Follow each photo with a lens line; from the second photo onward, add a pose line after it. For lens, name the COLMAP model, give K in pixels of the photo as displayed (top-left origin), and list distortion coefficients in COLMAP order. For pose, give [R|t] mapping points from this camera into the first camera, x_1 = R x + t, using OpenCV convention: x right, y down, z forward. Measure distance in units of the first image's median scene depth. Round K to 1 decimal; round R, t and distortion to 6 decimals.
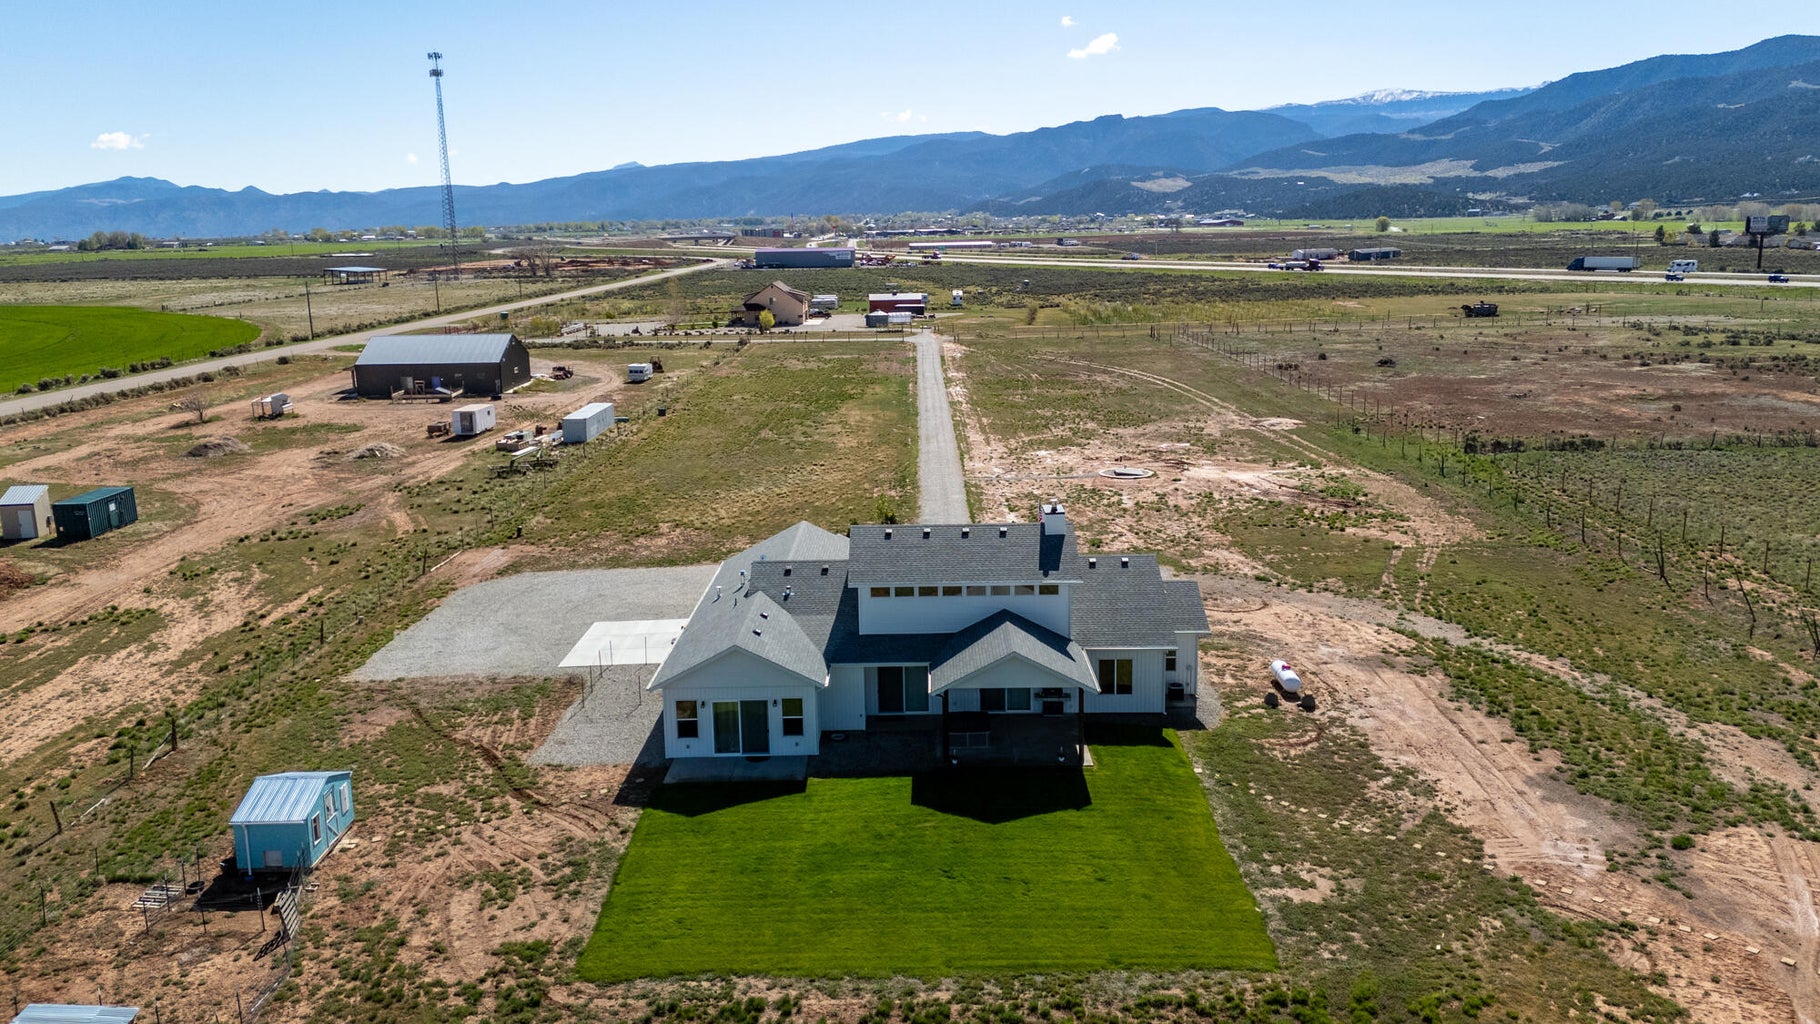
lens RADIAL K [[1335.1, 0, 901.9], [0, 1335.1, 509.7], [0, 0, 1]] dist [0.059903, -0.042476]
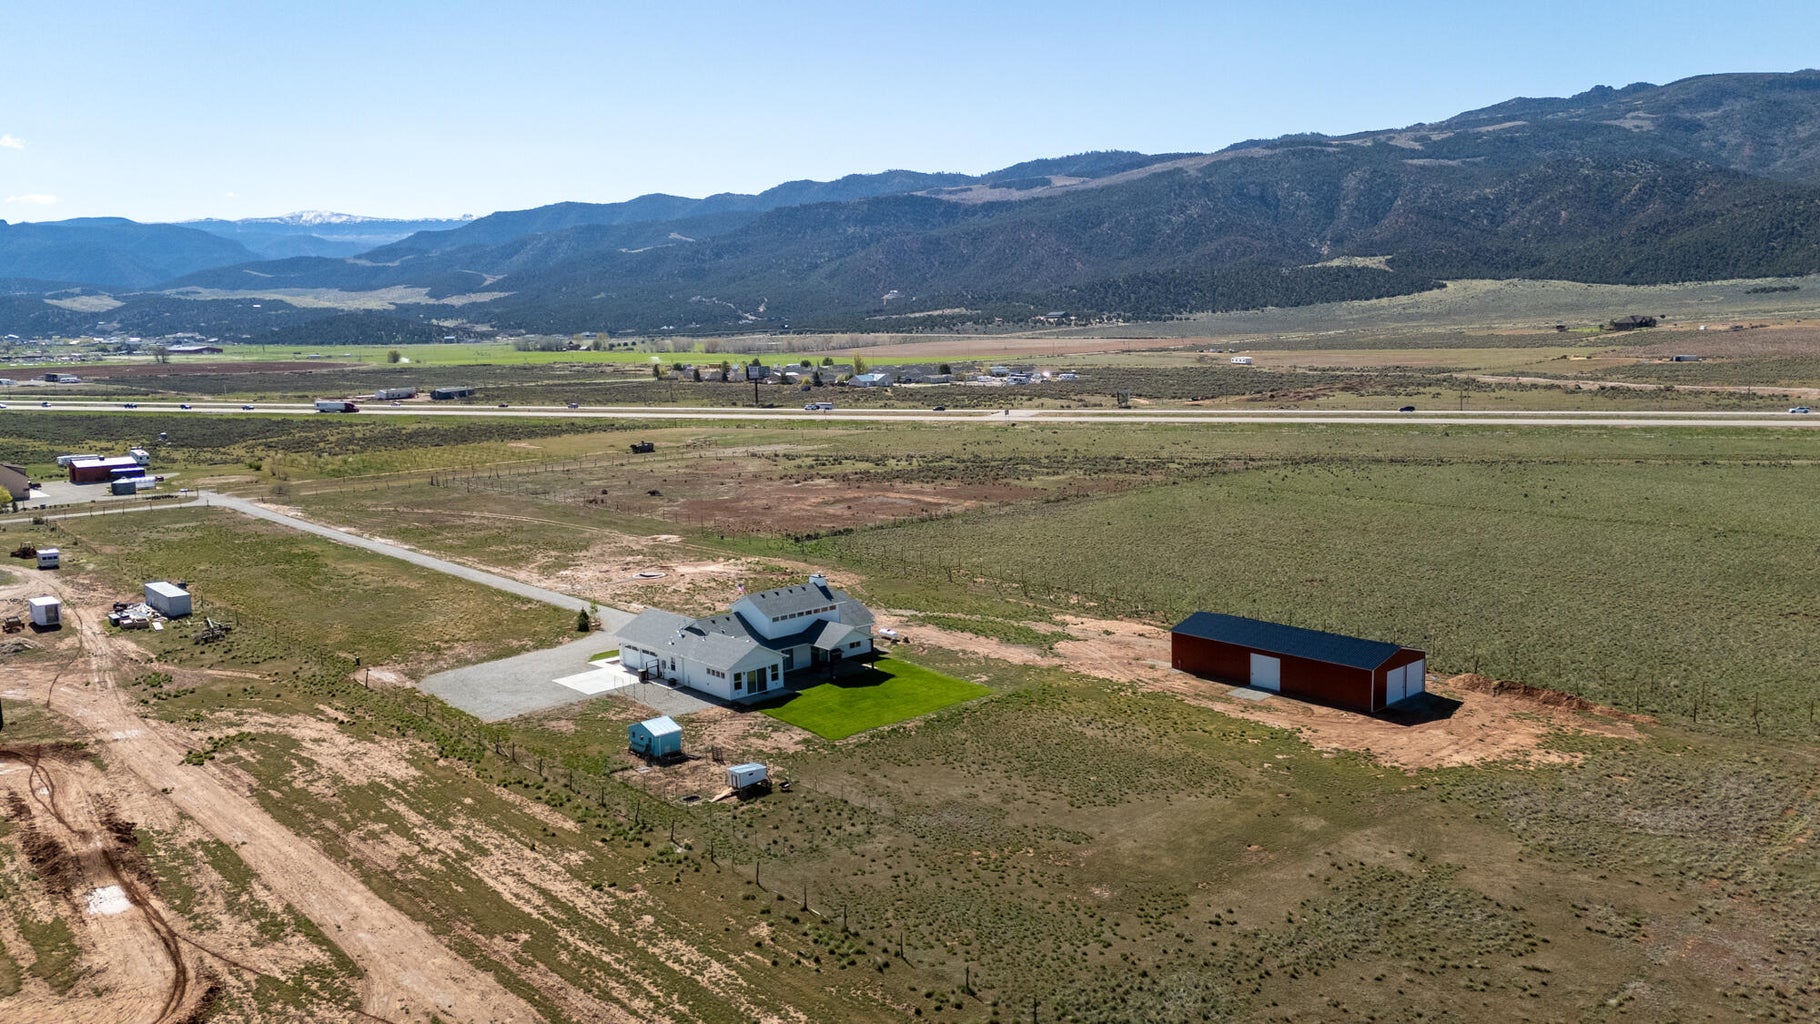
lens RADIAL K [[1335.1, 0, 920.2], [0, 1335.1, 516.9], [0, 0, 1]] dist [0.059903, -0.042476]
pose [[0.731004, -0.095678, 0.675632, -1.103973], [0.149137, 0.988586, -0.021363, -0.022166], [-0.665877, 0.116378, 0.736929, -0.720745]]
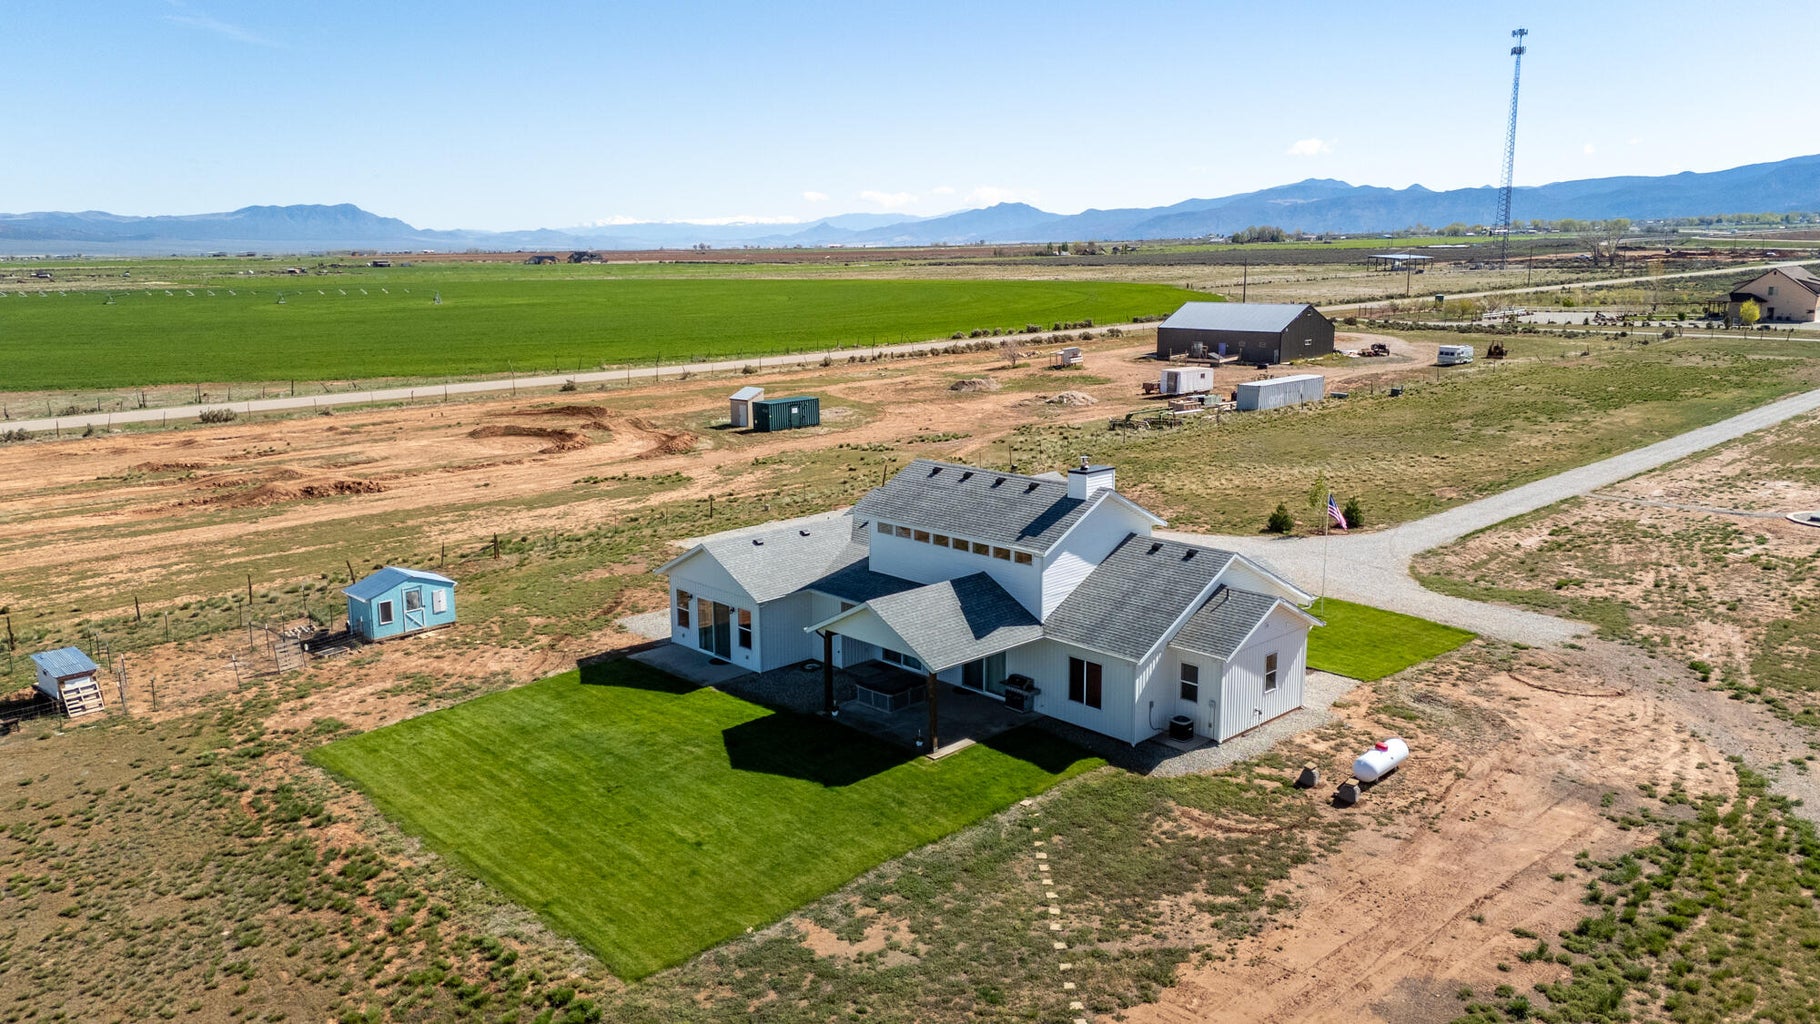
lens RADIAL K [[1335.1, 0, 904.7], [0, 1335.1, 506.3], [0, 0, 1]] dist [0.059903, -0.042476]
pose [[0.695984, 0.151137, -0.701971, 0.503796], [-0.151401, 0.986508, 0.062289, -0.009358], [0.701914, 0.062927, 0.709476, 0.284461]]
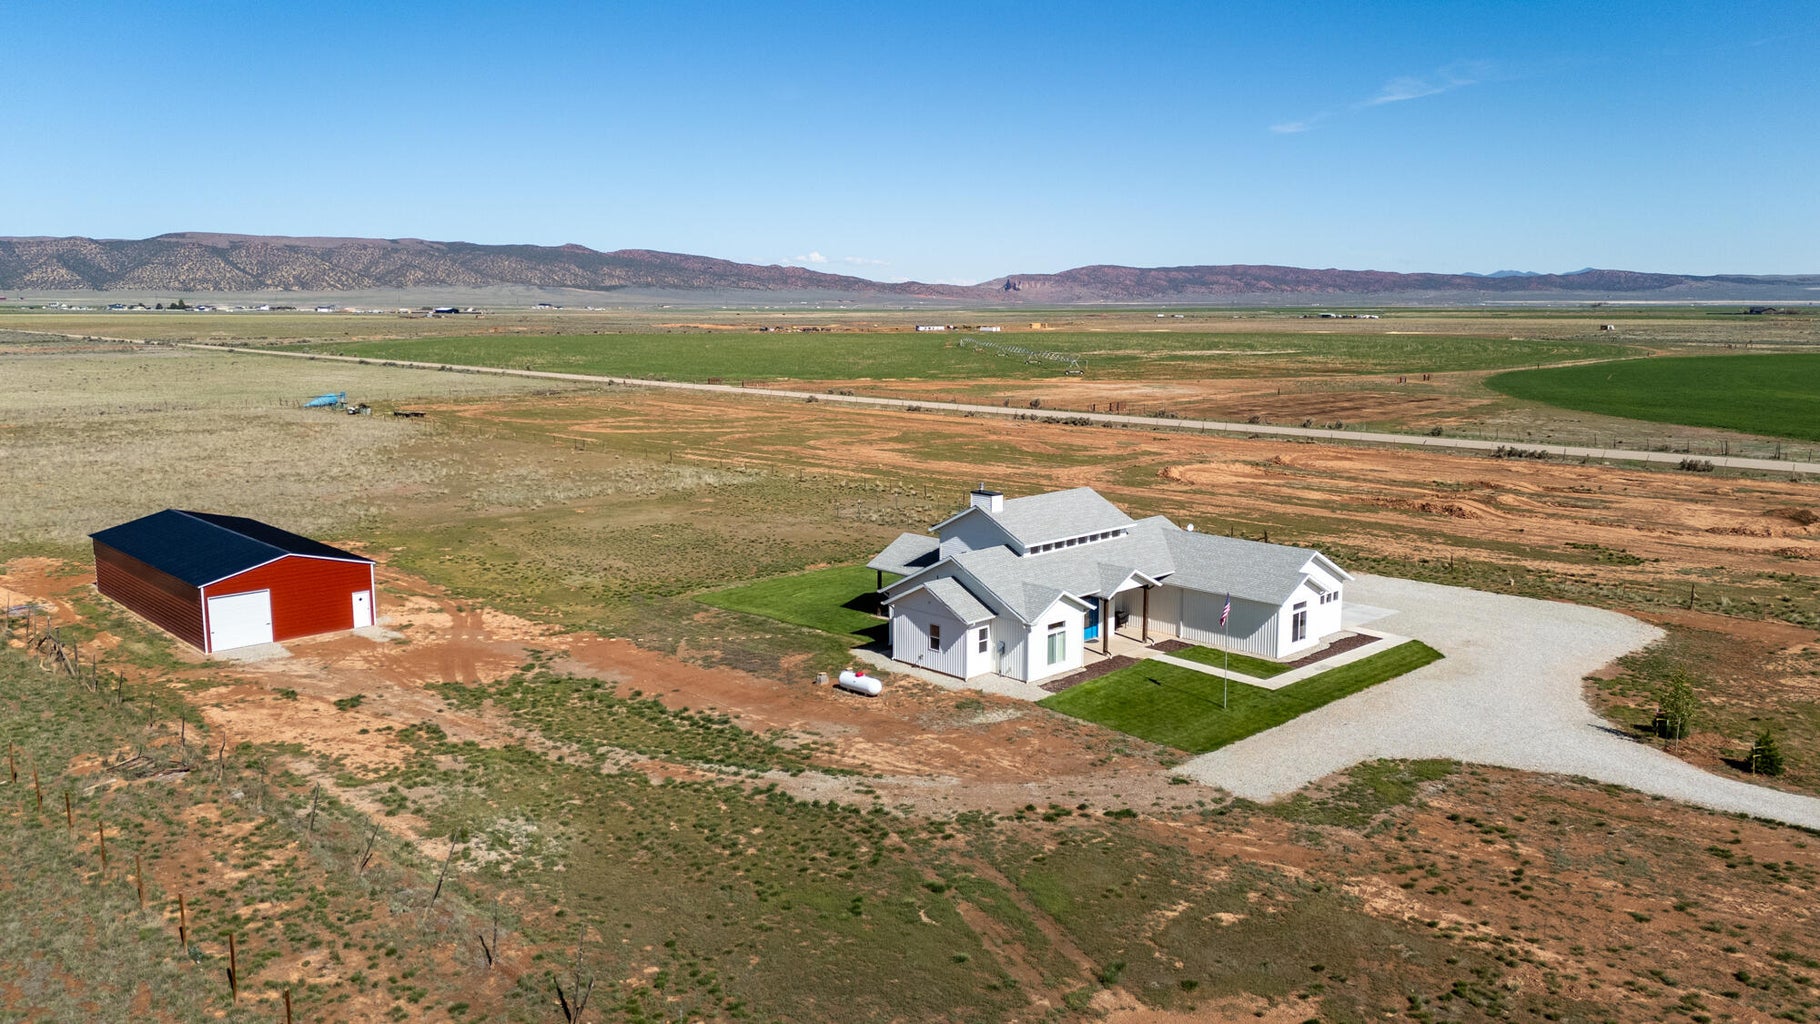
lens RADIAL K [[1335.1, 0, 916.2], [0, 1335.1, 515.0], [0, 0, 1]] dist [0.059903, -0.042476]
pose [[-0.700610, 0.133267, -0.700989, 0.849635], [-0.138521, 0.938312, 0.316831, -0.298281], [0.699970, 0.319077, -0.638930, 1.442431]]
